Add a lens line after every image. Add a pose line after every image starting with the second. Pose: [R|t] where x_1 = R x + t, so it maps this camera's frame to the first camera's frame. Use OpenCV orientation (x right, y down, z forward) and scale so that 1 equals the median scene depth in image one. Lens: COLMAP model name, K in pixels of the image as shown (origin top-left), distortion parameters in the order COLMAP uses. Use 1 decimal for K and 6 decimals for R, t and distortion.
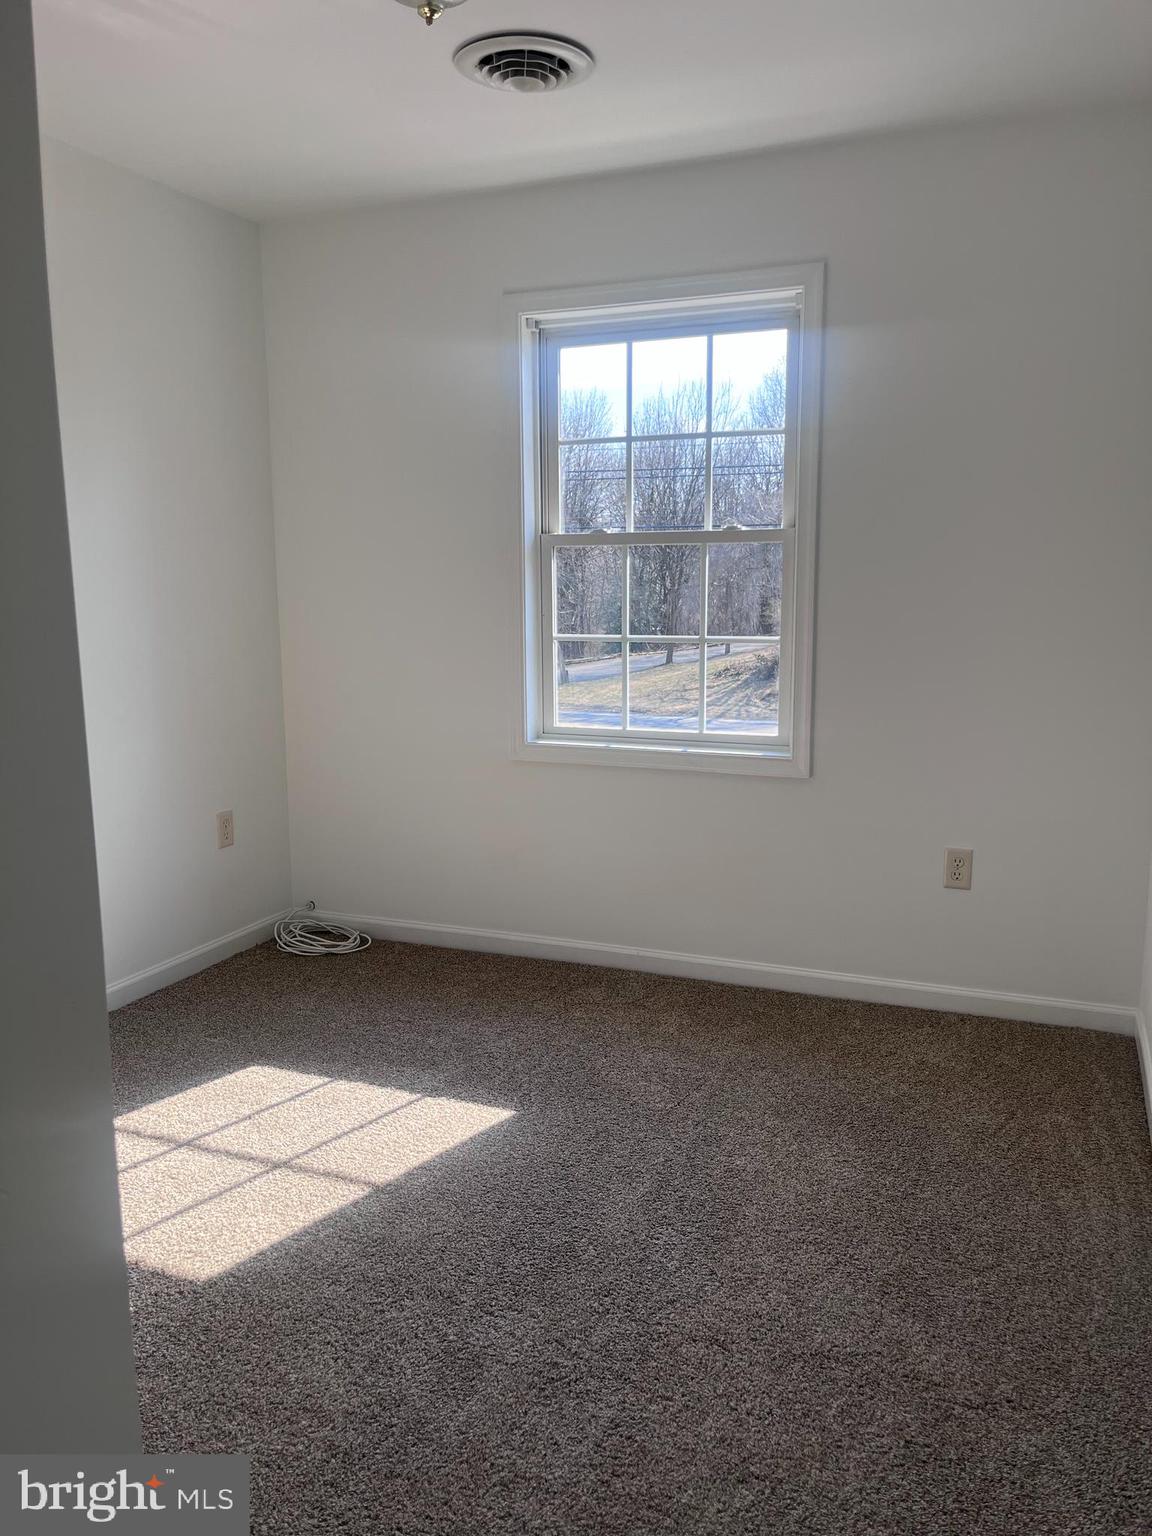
lens RADIAL K [[1156.7, 0, 588.2], [0, 1156.7, 777.0], [0, 0, 1]] dist [0.049514, -0.082198]
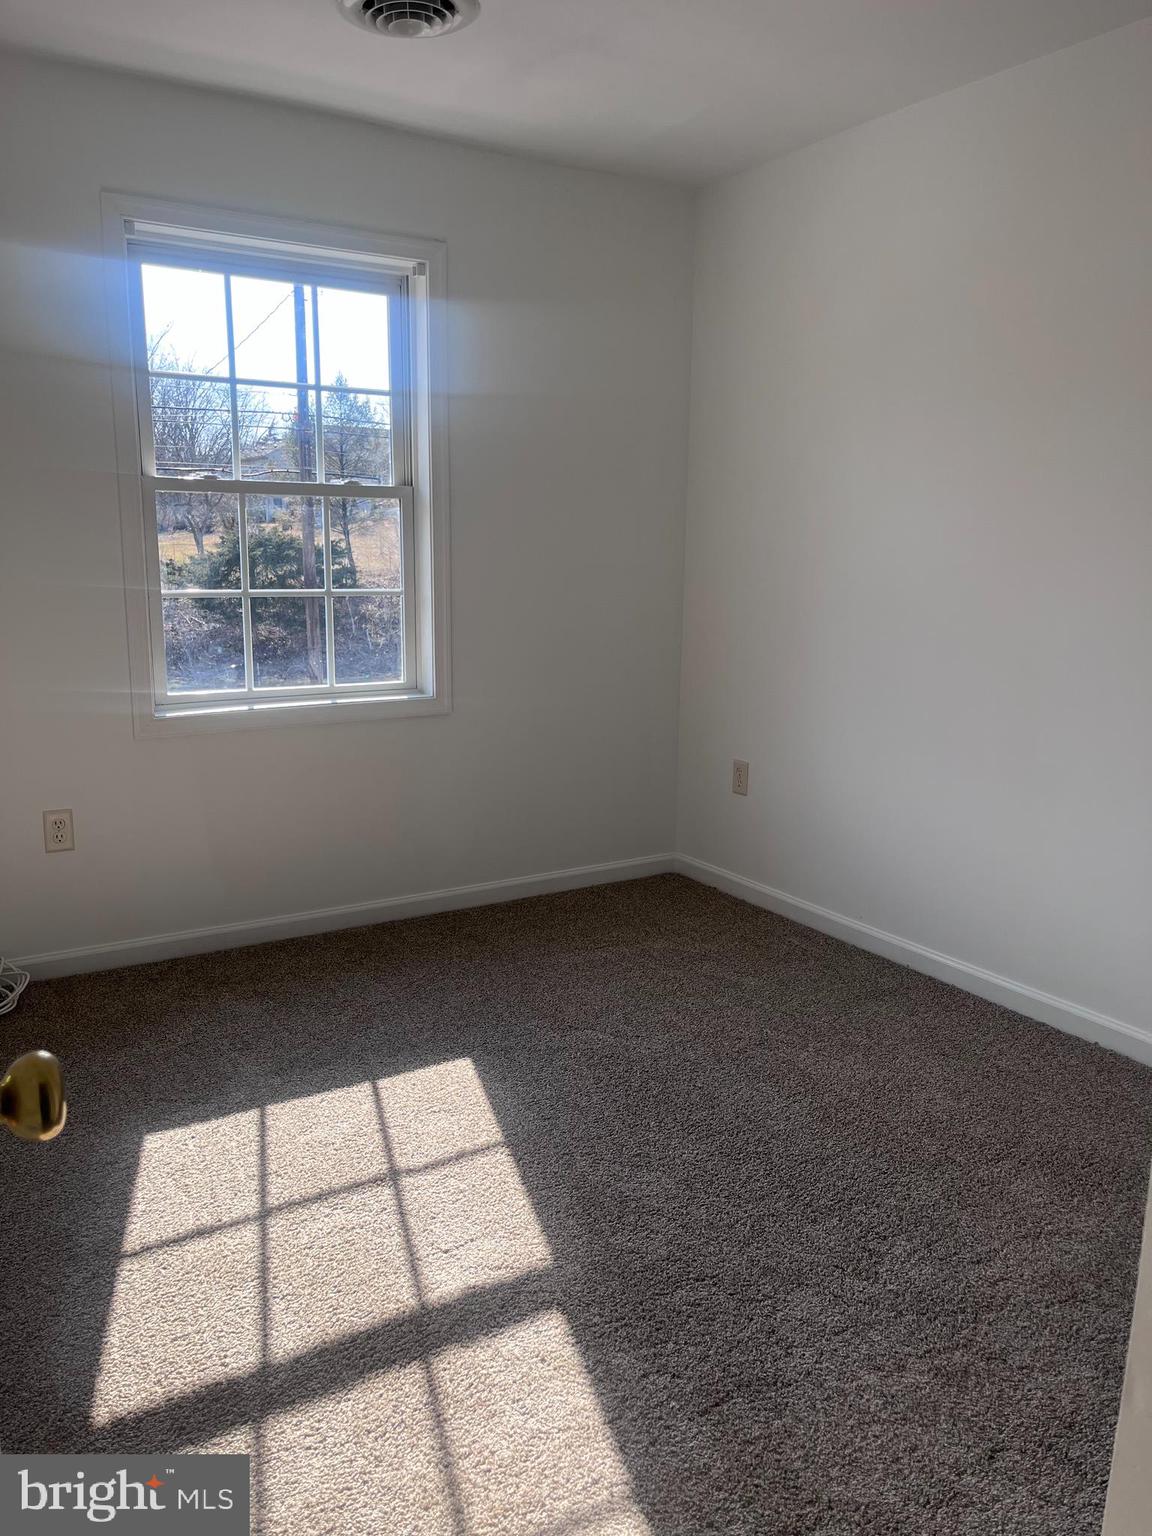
lens RADIAL K [[1156.7, 0, 588.2], [0, 1156.7, 777.0], [0, 0, 1]] dist [0.049514, -0.082198]
pose [[0.603506, -0.150962, 0.782938, -0.587430], [0.117610, 0.988027, 0.099850, -0.035229], [-0.788637, 0.031822, 0.614035, 0.211604]]
